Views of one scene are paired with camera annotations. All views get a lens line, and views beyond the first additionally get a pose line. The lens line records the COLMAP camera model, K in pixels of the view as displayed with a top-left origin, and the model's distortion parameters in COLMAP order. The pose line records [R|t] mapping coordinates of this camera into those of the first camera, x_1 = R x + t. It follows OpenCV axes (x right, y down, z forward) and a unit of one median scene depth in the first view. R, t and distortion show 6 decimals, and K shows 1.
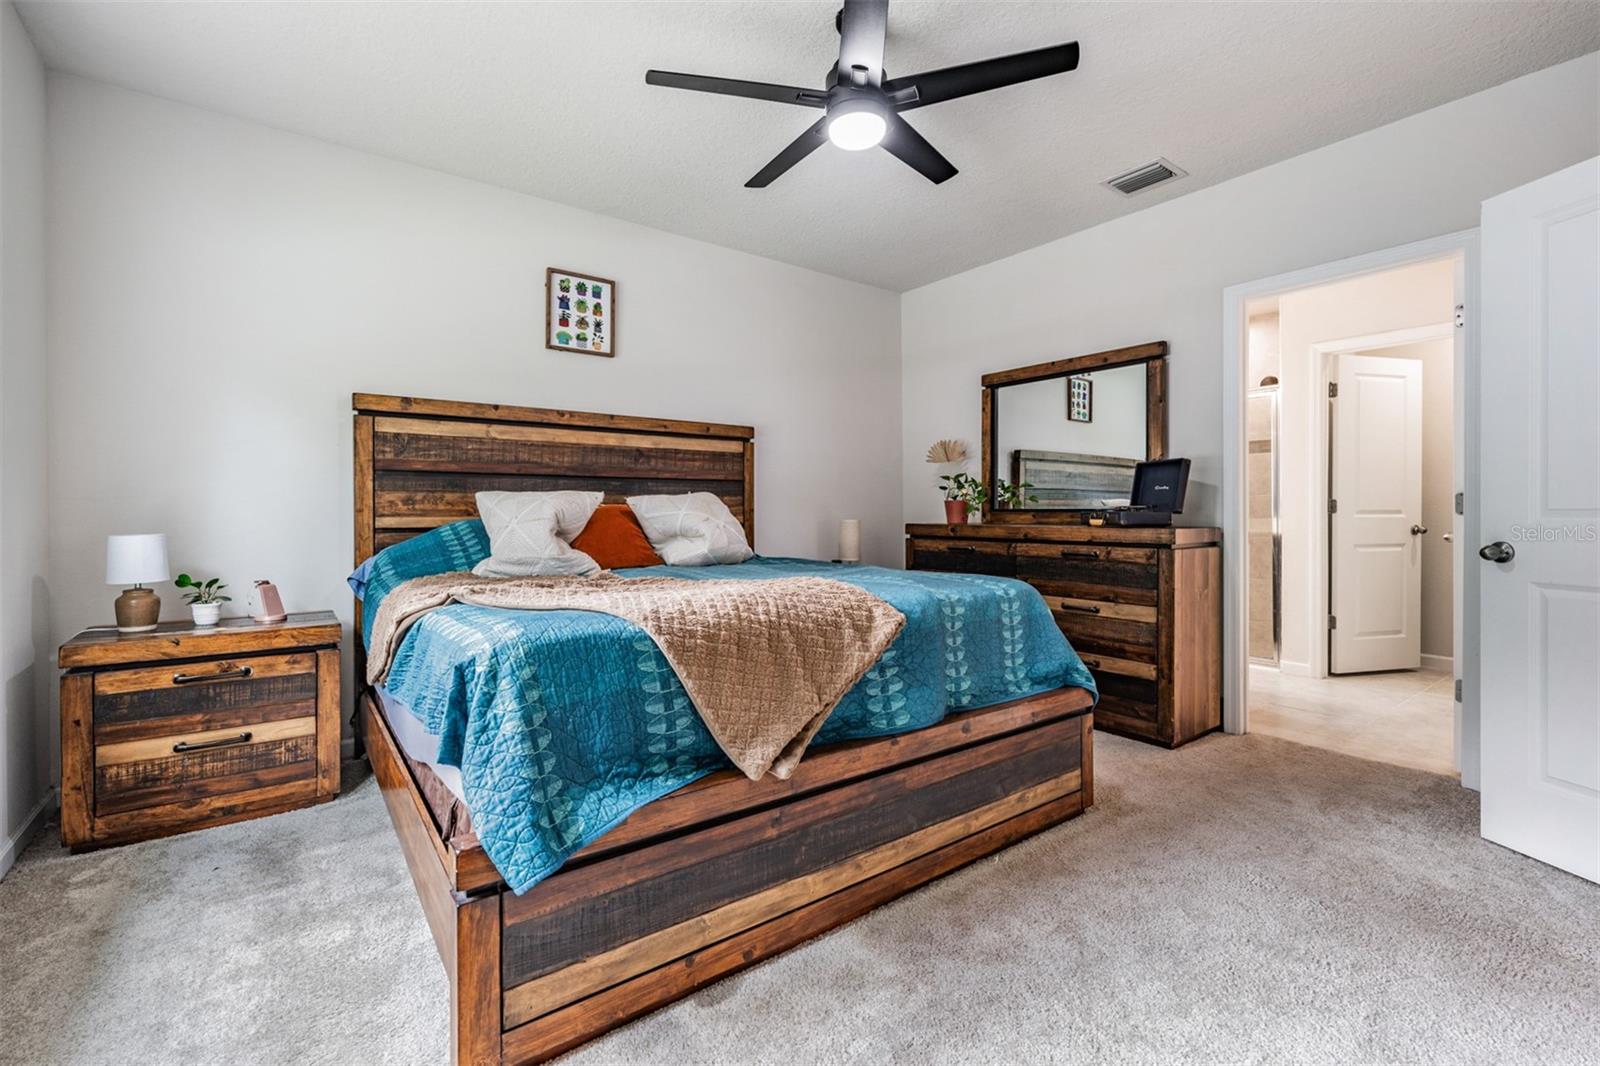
lens RADIAL K [[682.9, 0, 796.3], [0, 682.9, 523.9], [0, 0, 1]] dist [-0.001148, -0.000253]
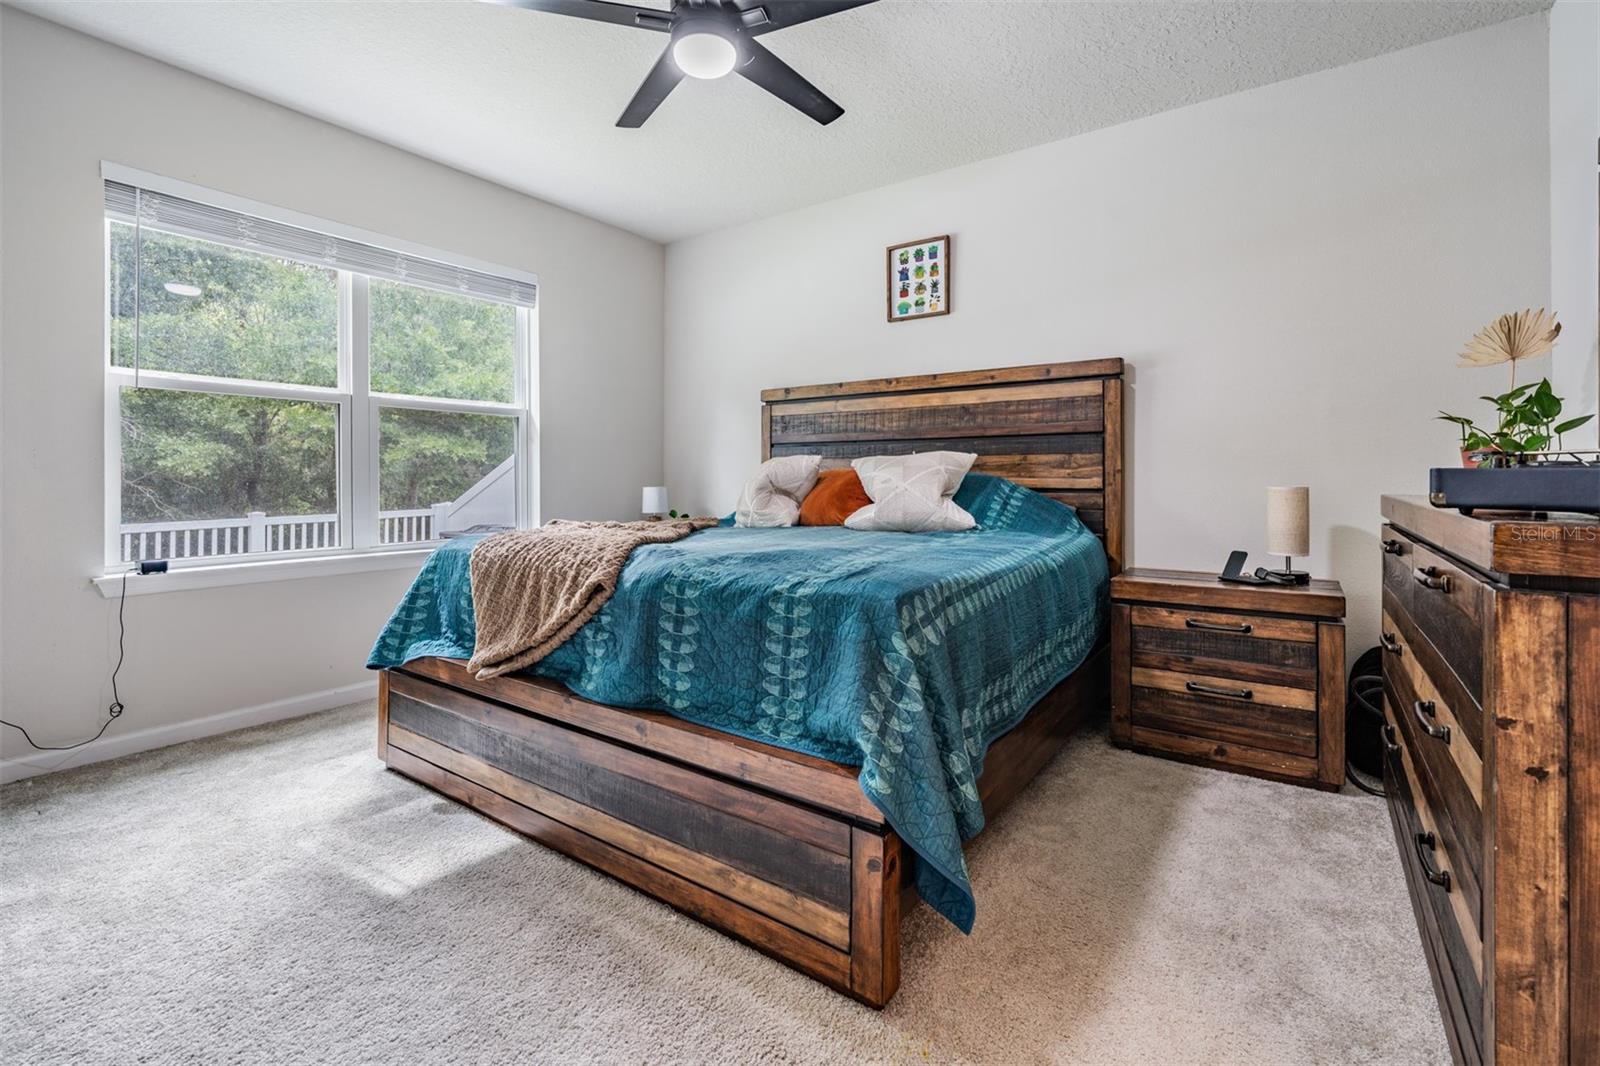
lens RADIAL K [[714.2, 0, 799.0], [0, 714.2, 474.1], [0, 0, 1]] dist [-0.001617, -0.000121]
pose [[0.314166, -0.003063, -0.949363, 0.643883], [-0.014751, 0.999858, -0.008107, -0.006491], [0.949254, 0.016551, 0.314076, 0.504585]]
